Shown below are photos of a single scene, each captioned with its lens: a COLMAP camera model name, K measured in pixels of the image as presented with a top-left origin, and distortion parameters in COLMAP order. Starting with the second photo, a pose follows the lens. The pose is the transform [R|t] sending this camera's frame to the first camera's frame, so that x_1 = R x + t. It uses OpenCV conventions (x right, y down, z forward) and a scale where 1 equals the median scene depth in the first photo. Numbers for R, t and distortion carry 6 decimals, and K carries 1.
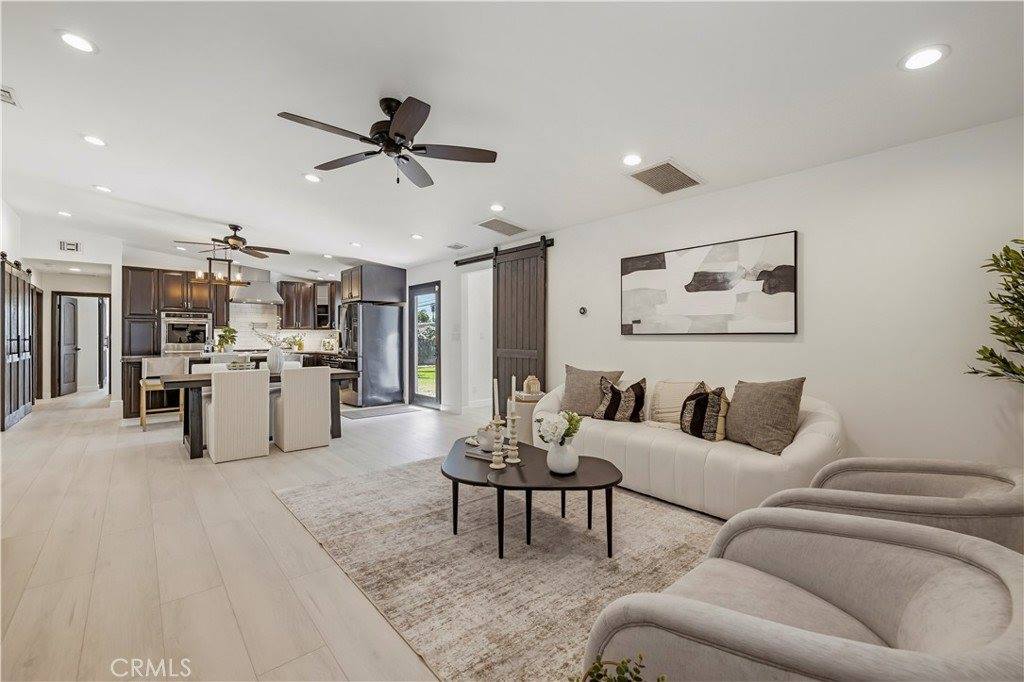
lens RADIAL K [[441.5, 0, 512.4], [0, 441.5, 334.9], [0, 0, 1]] dist [0.017272, 0.000266]
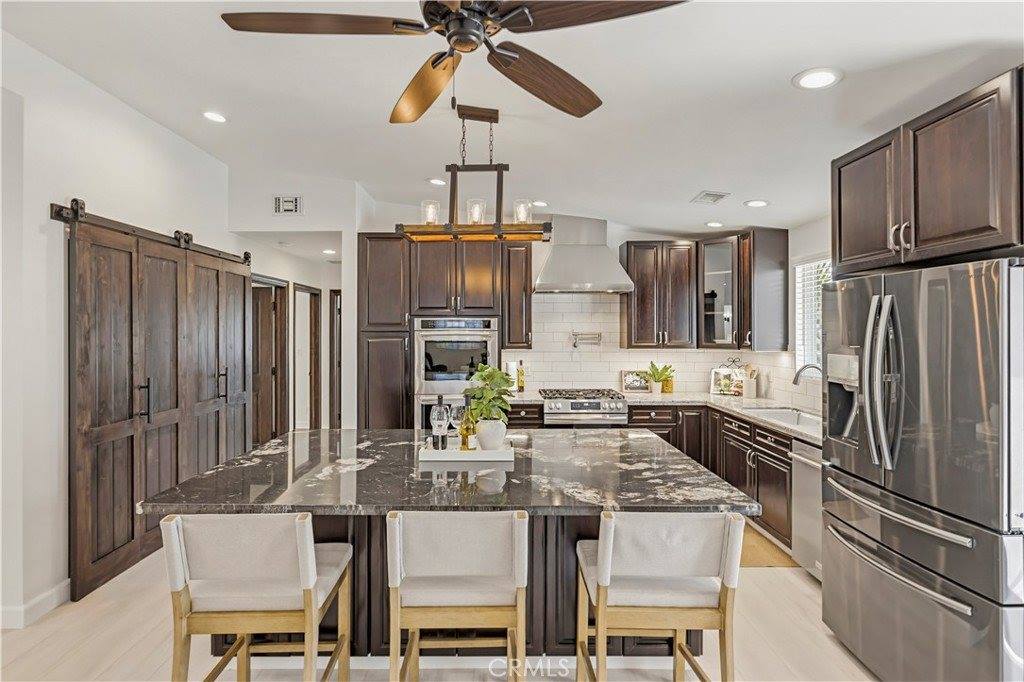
lens RADIAL K [[501.0, 0, 499.7], [0, 501.0, 328.6], [0, 0, 1]] dist [-0.004949, 0.000326]
pose [[0.759373, -0.000768, -0.650655, -0.339775], [0.001648, 0.999998, 0.000744, -0.038824], [0.650653, -0.001637, 0.759373, 0.622170]]
